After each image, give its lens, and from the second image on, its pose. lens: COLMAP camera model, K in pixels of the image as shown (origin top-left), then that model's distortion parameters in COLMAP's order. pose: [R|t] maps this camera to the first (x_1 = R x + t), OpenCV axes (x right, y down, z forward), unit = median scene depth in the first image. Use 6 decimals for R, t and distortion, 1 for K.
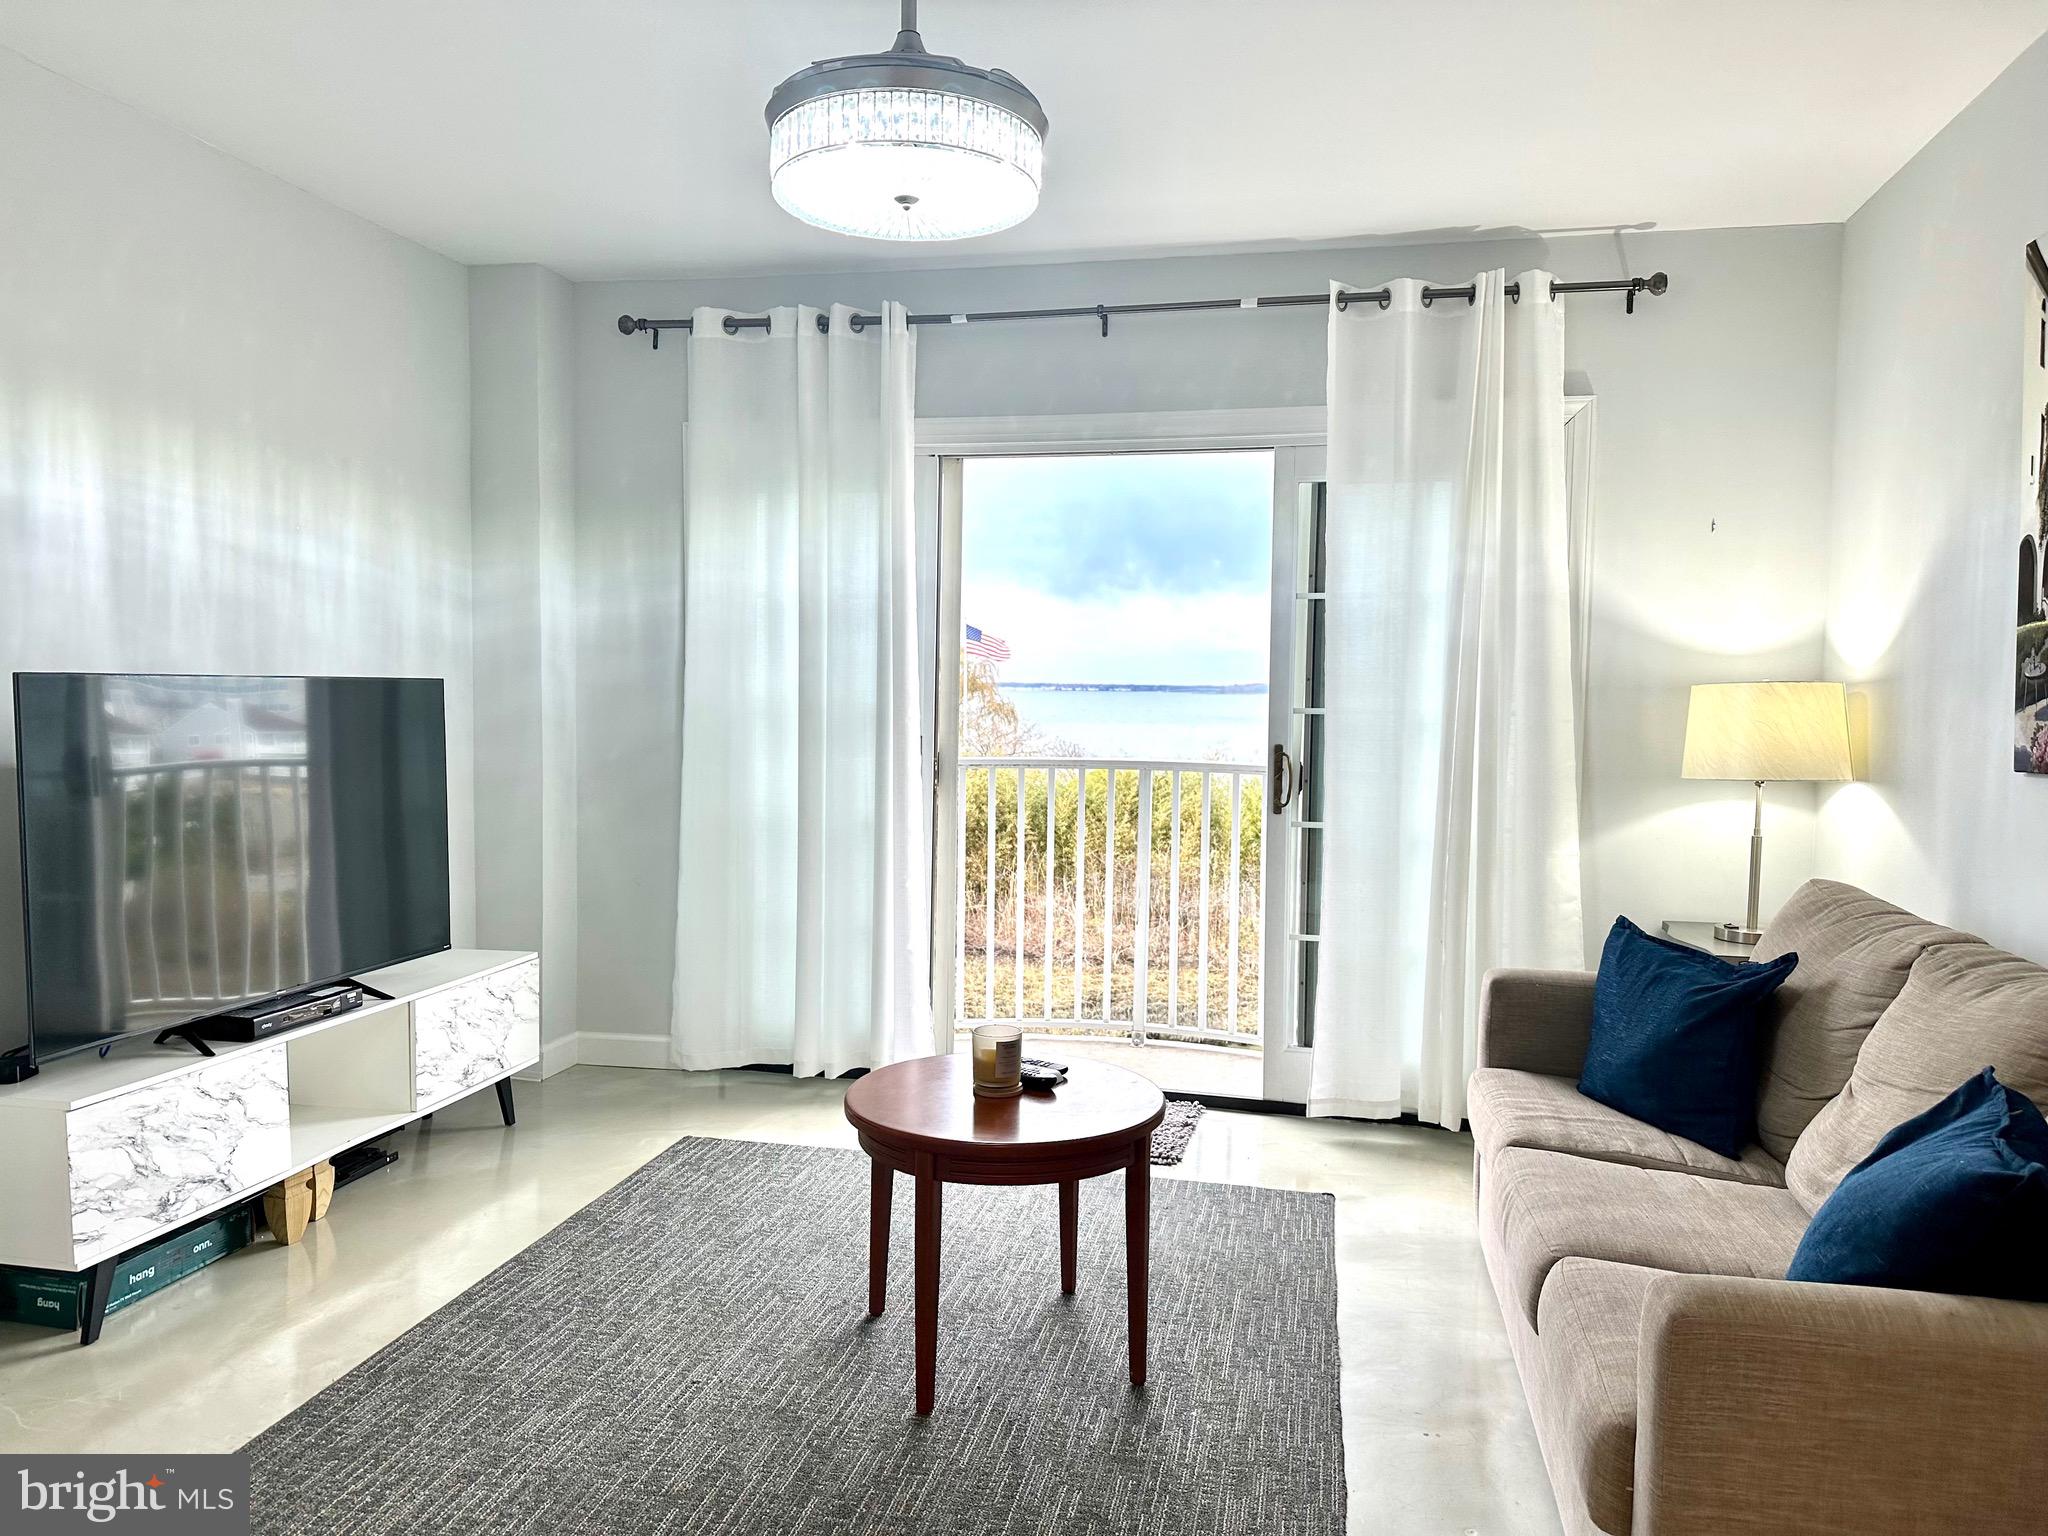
lens RADIAL K [[1453.8, 0, 982.9], [0, 1453.8, 755.9], [0, 0, 1]] dist [0.020948, -0.019396]
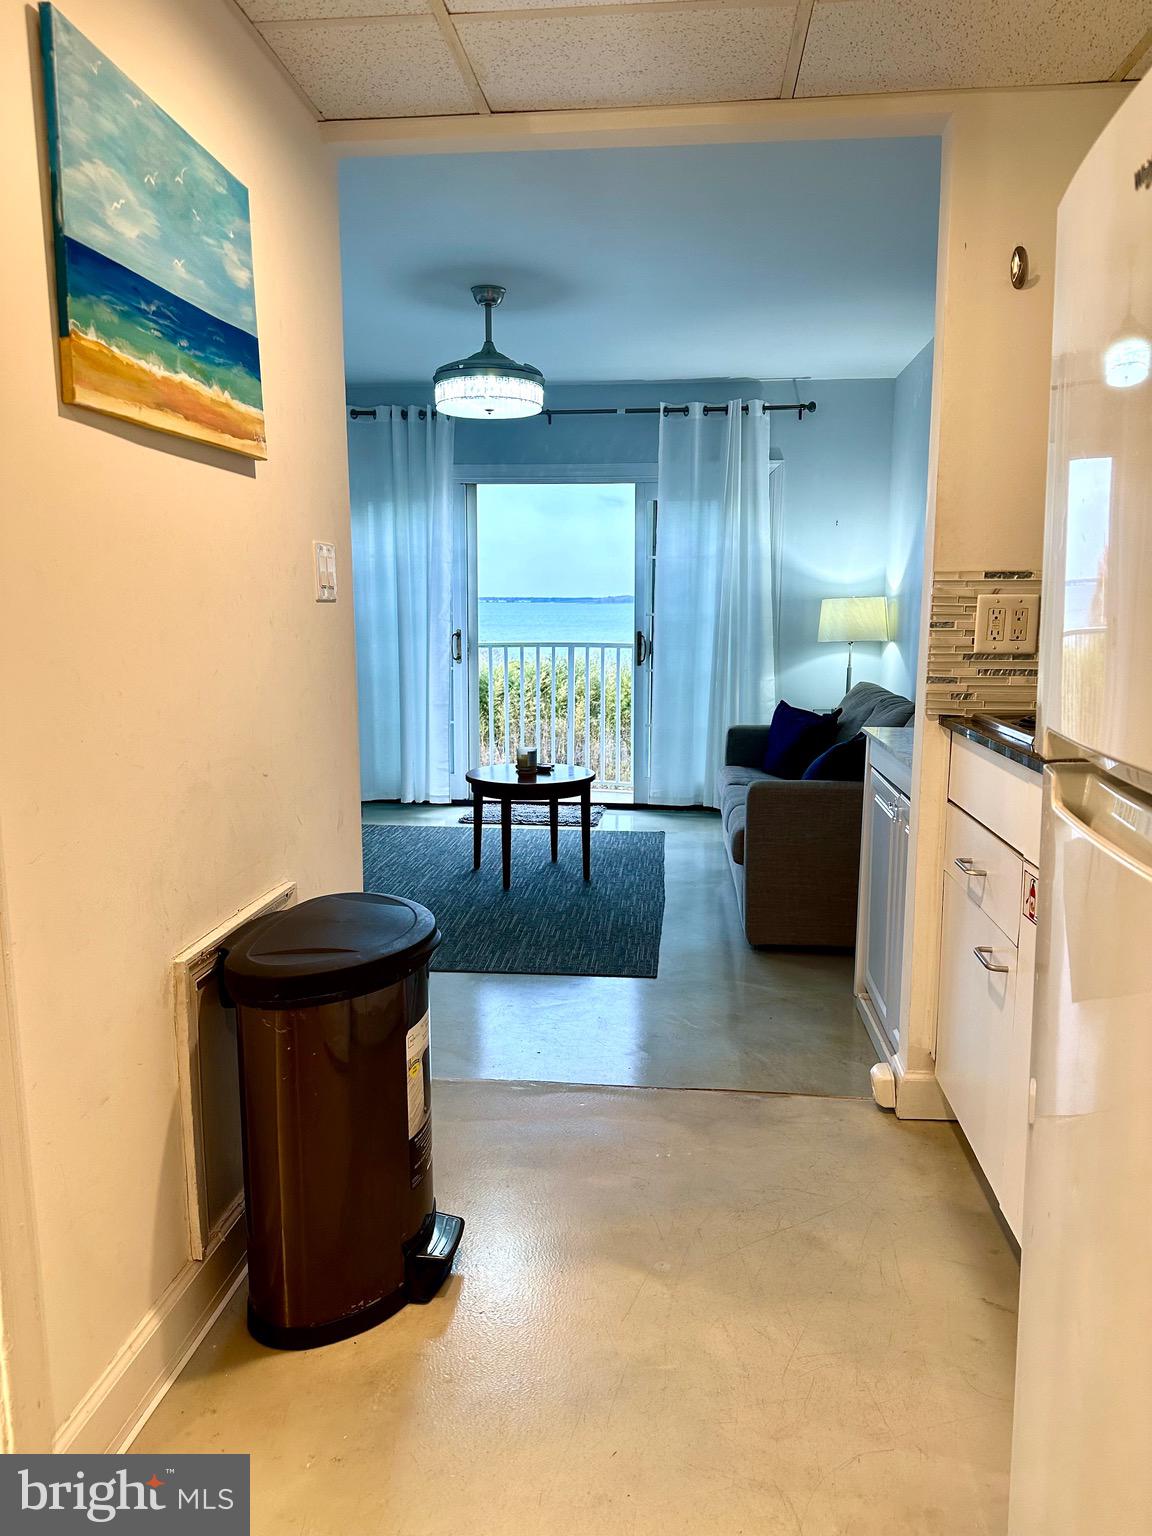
lens RADIAL K [[1090.4, 0, 578.1], [0, 1090.4, 776.6], [0, 0, 1]] dist [0.020948, -0.019396]
pose [[0.989801, -0.035880, 0.137867, -0.108851], [0.020100, 0.993255, 0.114191, 0.020633], [-0.141034, -0.110255, 0.983846, -0.564157]]
